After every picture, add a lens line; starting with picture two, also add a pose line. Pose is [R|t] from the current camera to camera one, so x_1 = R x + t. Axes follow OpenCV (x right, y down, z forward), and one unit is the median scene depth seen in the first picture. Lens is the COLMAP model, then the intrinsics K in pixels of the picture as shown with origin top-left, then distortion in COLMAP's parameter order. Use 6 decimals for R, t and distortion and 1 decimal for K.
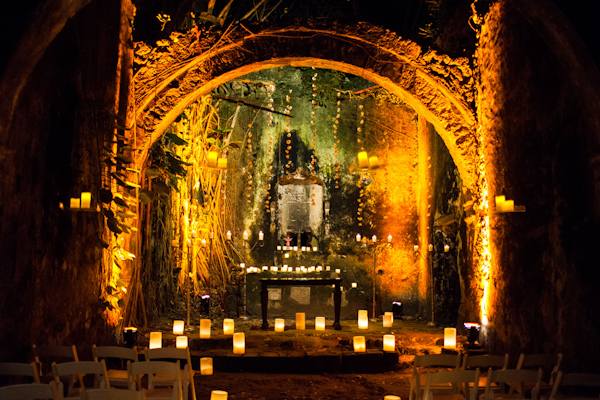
lens RADIAL K [[604.5, 0, 300.0], [0, 604.5, 200.0], [0, 0, 1]] dist [-0.081256, 0.001841]
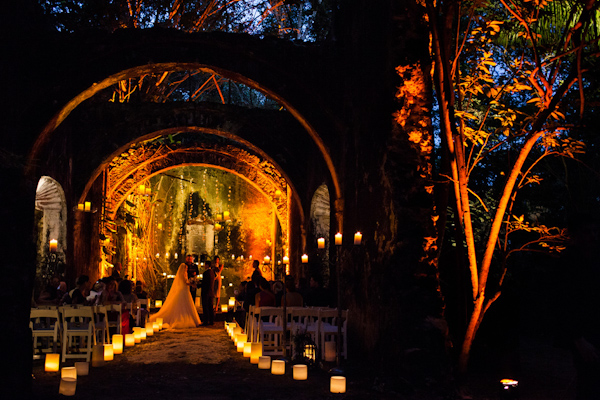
lens RADIAL K [[641.7, 0, 275.8], [0, 641.7, 208.8], [0, 0, 1]] dist [-0.070253, 0.012564]
pose [[0.995671, 0.005177, 0.092800, 0.045623], [-0.003569, 0.999841, -0.017483, -0.041815], [-0.092876, 0.017076, 0.995531, -0.790445]]
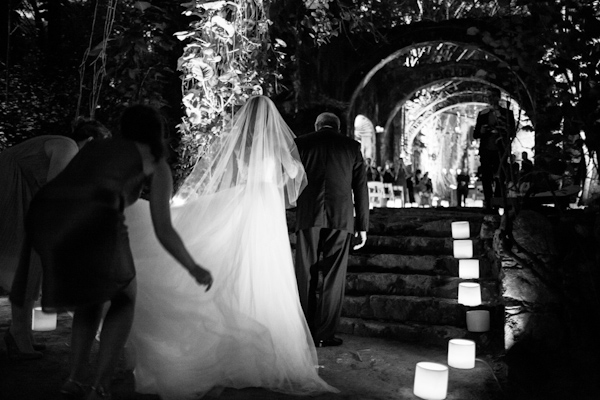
lens RADIAL K [[604.5, 0, 300.0], [0, 604.5, 200.0], [0, 0, 1]] dist [-0.081256, 0.001841]
pose [[0.925531, -0.010945, -0.378514, 0.233420], [0.031856, 0.998289, 0.049027, 0.031096], [0.377330, -0.057434, 0.924296, -1.323034]]
